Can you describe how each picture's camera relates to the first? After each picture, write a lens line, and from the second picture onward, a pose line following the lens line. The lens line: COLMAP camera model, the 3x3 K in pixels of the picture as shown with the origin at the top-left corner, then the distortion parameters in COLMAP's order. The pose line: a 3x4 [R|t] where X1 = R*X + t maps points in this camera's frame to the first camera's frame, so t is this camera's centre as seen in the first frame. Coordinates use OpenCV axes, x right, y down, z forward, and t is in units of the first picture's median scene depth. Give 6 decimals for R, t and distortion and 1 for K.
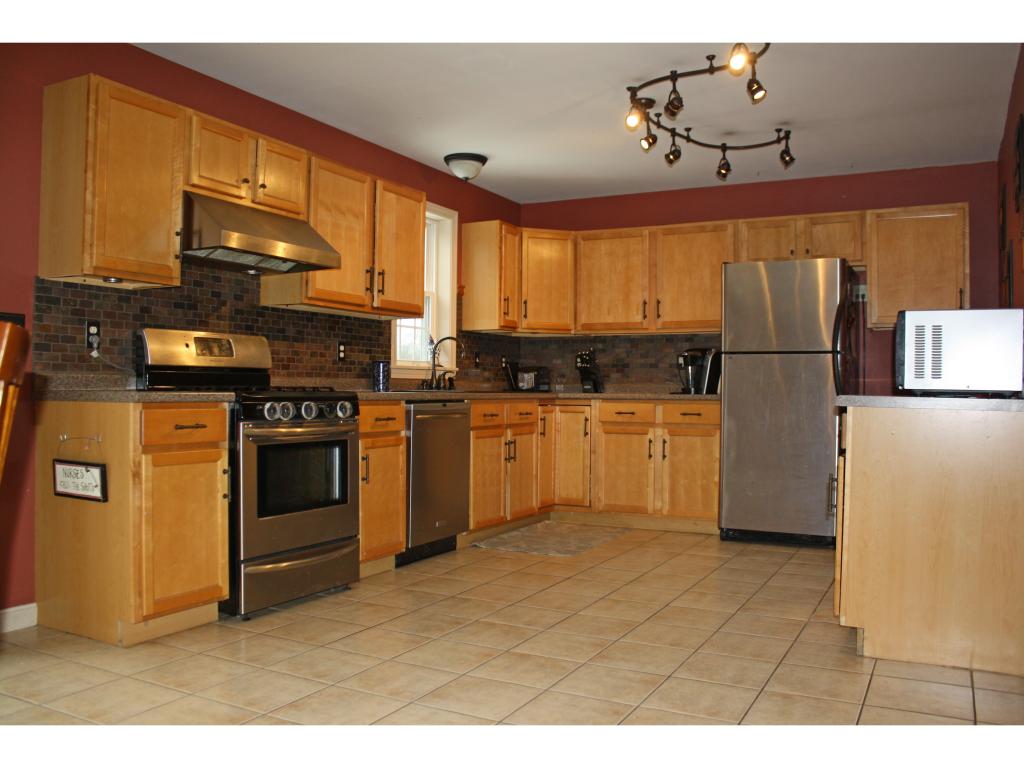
lens RADIAL K [[855.8, 0, 514.3], [0, 855.8, 380.7], [0, 0, 1]] dist [-0.124187, 0.053646]
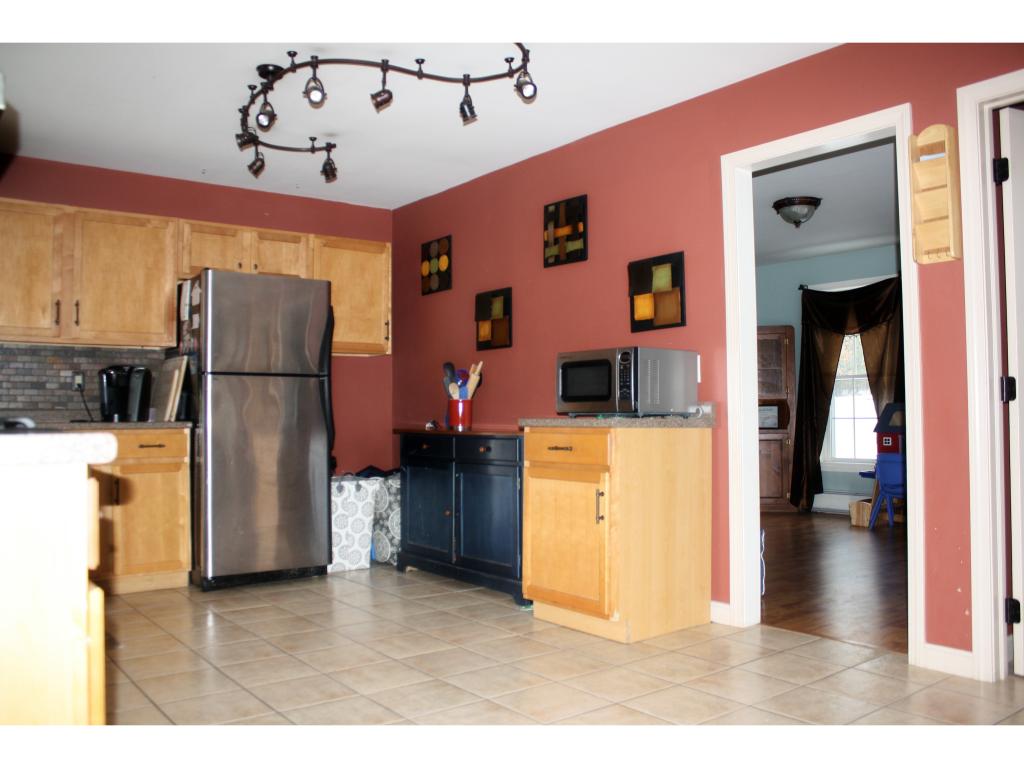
lens RADIAL K [[855.8, 0, 556.9], [0, 855.8, 389.8], [0, 0, 1]] dist [-0.124187, 0.053646]
pose [[0.401647, 0.013887, 0.915689, -0.440445], [0.001304, 0.999875, -0.015736, -0.002497], [-0.915794, 0.007515, 0.401579, 0.381777]]
